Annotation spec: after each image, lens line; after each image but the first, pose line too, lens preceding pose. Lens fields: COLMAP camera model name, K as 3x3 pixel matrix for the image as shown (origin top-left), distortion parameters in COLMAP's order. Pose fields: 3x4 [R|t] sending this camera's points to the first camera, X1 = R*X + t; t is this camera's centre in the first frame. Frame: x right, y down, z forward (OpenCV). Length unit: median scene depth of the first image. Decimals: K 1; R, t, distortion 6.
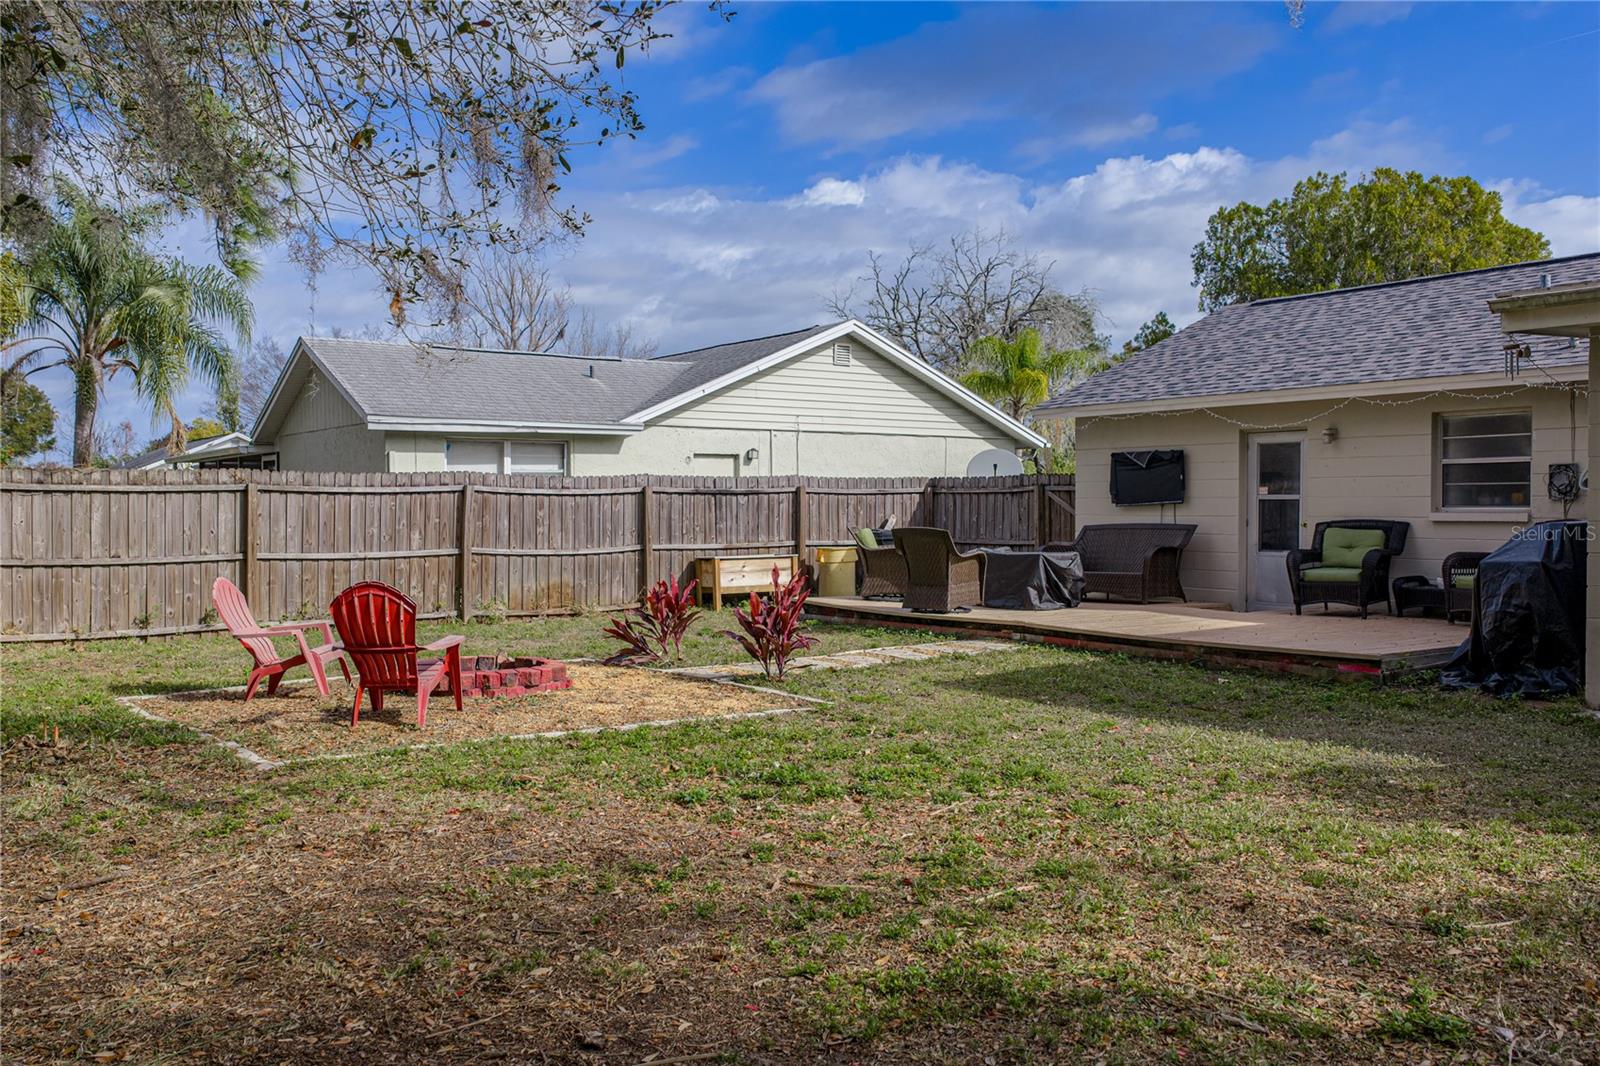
lens RADIAL K [[1339.2, 0, 799.7], [0, 1339.2, 528.1], [0, 0, 1]] dist [0.012580, -0.009950]
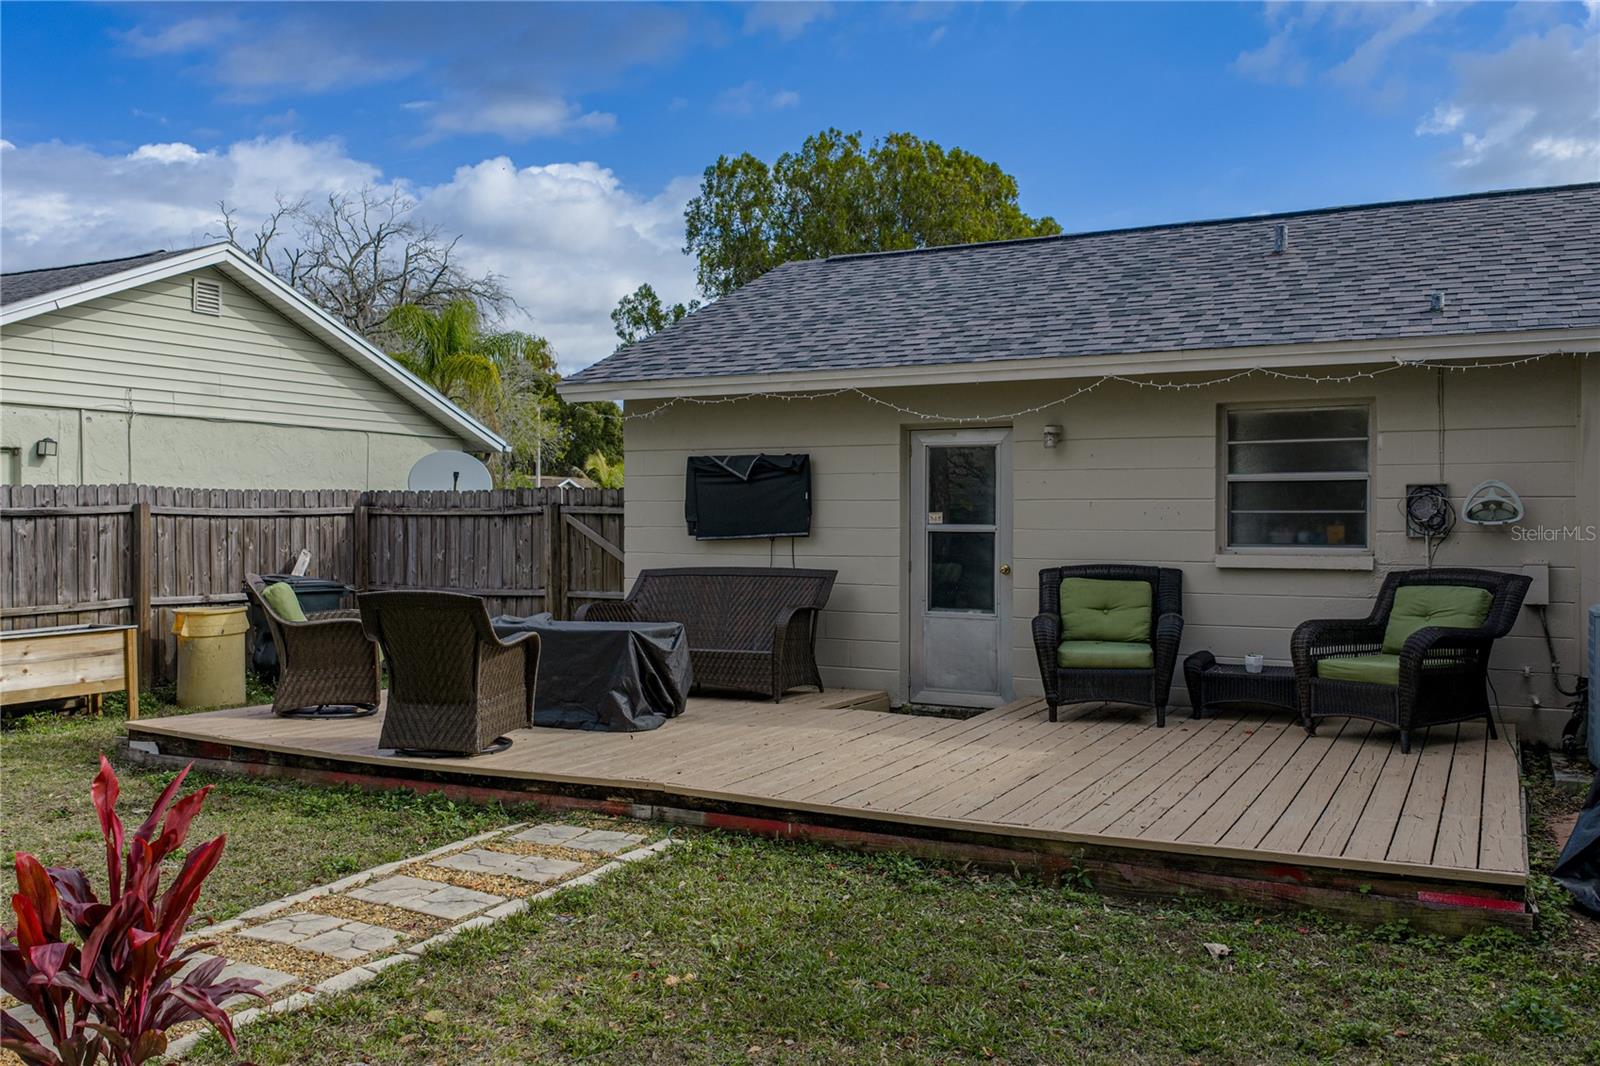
lens RADIAL K [[1339.2, 0, 803.8], [0, 1339.2, 536.9], [0, 0, 1]] dist [0.012580, -0.009950]
pose [[0.889751, -0.003291, 0.456435, -0.009462], [0.005011, 0.999984, -0.002560, -0.014490], [-0.456419, 0.004565, 0.889753, 0.370873]]
